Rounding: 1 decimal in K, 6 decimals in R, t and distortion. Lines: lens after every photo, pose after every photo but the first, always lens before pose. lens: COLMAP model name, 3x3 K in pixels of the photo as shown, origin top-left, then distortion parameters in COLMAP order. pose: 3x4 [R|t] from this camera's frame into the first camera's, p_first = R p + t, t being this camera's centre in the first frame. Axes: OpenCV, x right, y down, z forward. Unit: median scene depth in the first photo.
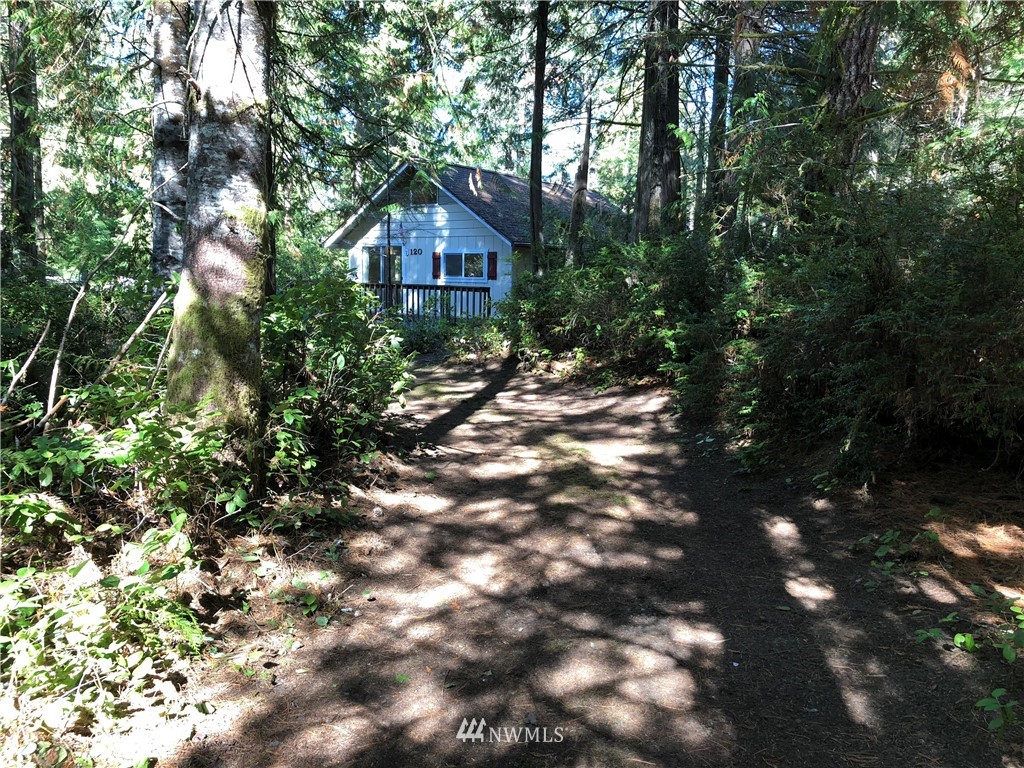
lens RADIAL K [[828.2, 0, 514.1], [0, 828.2, 385.5], [0, 0, 1]] dist [0.037437, -0.035435]
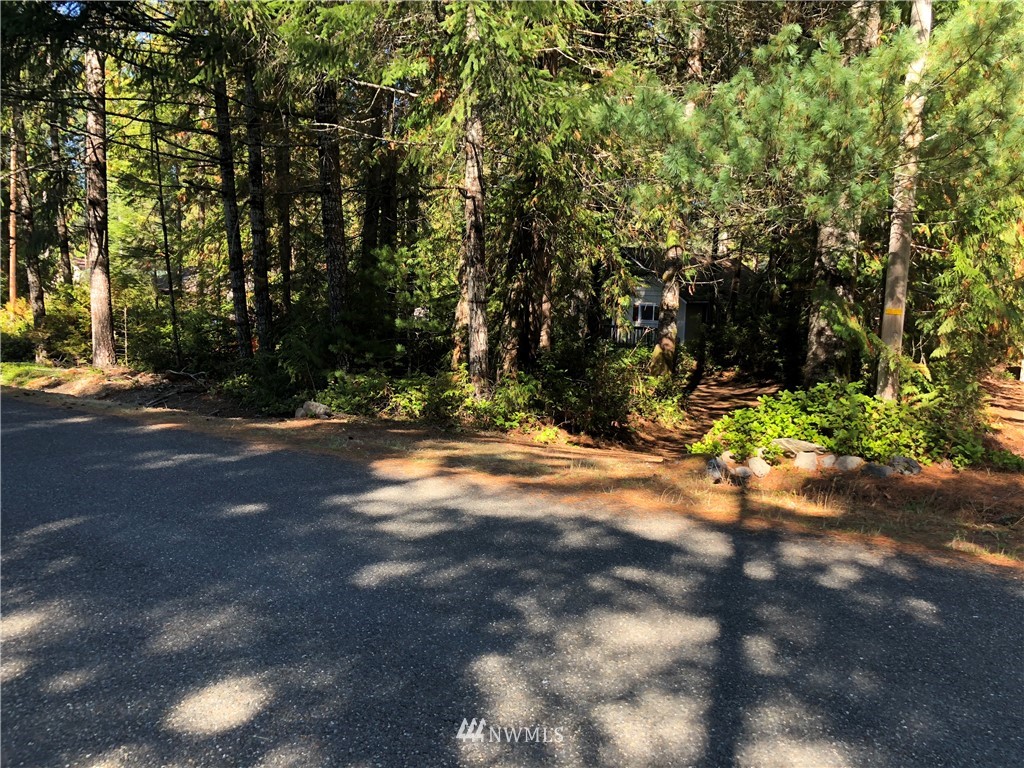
lens RADIAL K [[828.2, 0, 507.8], [0, 828.2, 382.8], [0, 0, 1]] dist [0.037437, -0.035435]
pose [[0.988742, 0.030205, -0.146550, -0.213013], [-0.033455, 0.999245, -0.019763, 0.068363], [0.145842, 0.024443, 0.989006, -1.336541]]
